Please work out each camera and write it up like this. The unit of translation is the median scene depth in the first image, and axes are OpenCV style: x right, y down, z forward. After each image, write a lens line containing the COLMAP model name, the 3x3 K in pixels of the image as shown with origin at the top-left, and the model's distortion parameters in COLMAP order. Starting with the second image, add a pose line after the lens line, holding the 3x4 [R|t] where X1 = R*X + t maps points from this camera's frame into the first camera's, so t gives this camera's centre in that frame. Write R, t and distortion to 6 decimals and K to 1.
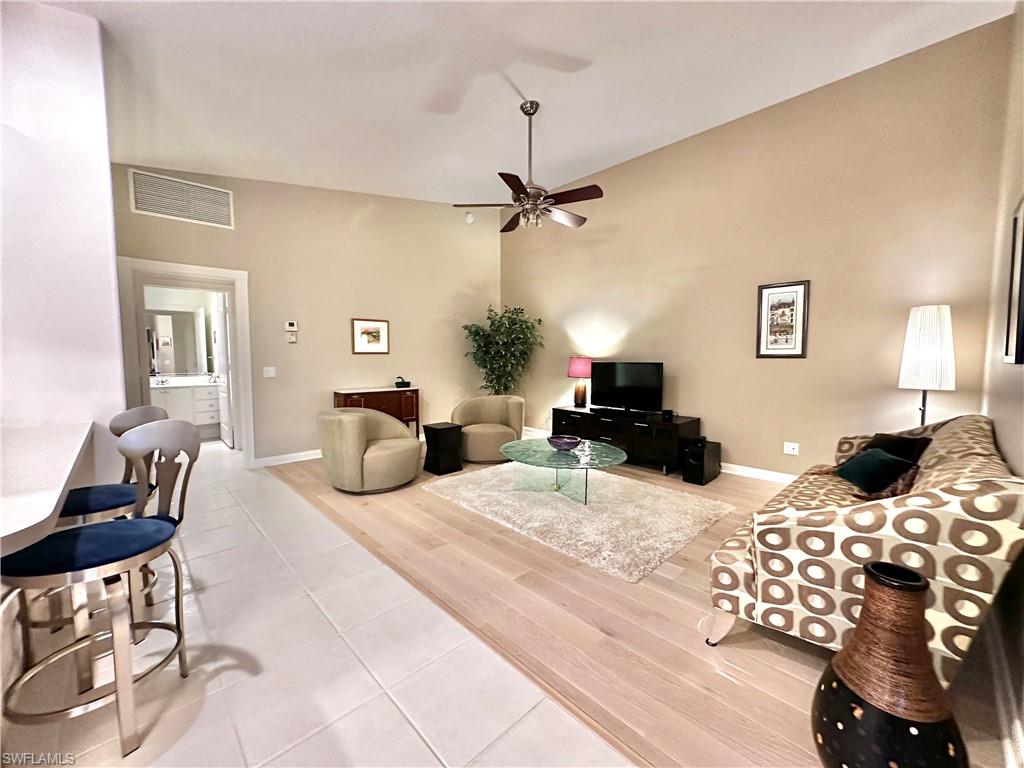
lens RADIAL K [[402.9, 0, 505.1], [0, 402.9, 381.6], [0, 0, 1]] dist [-0.002738, -0.000384]
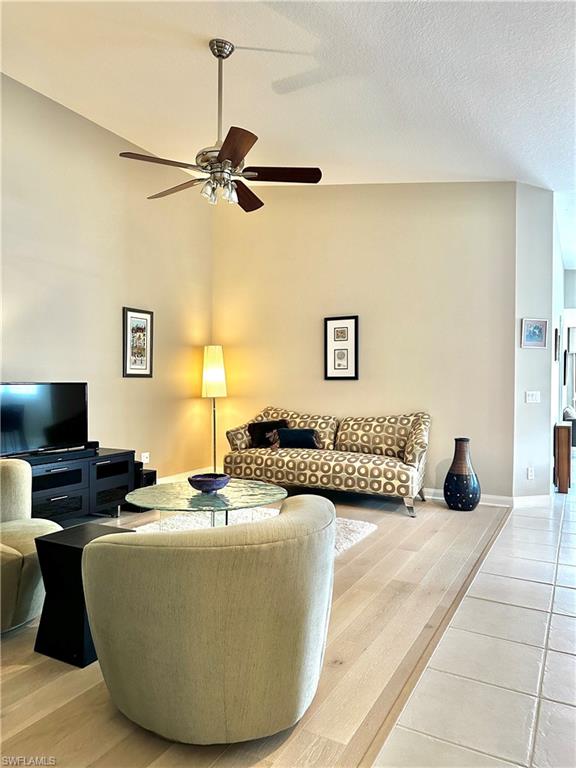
lens RADIAL K [[537.7, 0, 286.9], [0, 537.7, 382.5], [0, 0, 1]] dist [0.063046, -0.061451]
pose [[-0.309274, -0.003114, 0.950968, -0.844269], [0.061224, 0.997855, 0.023179, -0.054913], [-0.949000, 0.065391, -0.308420, 1.082896]]
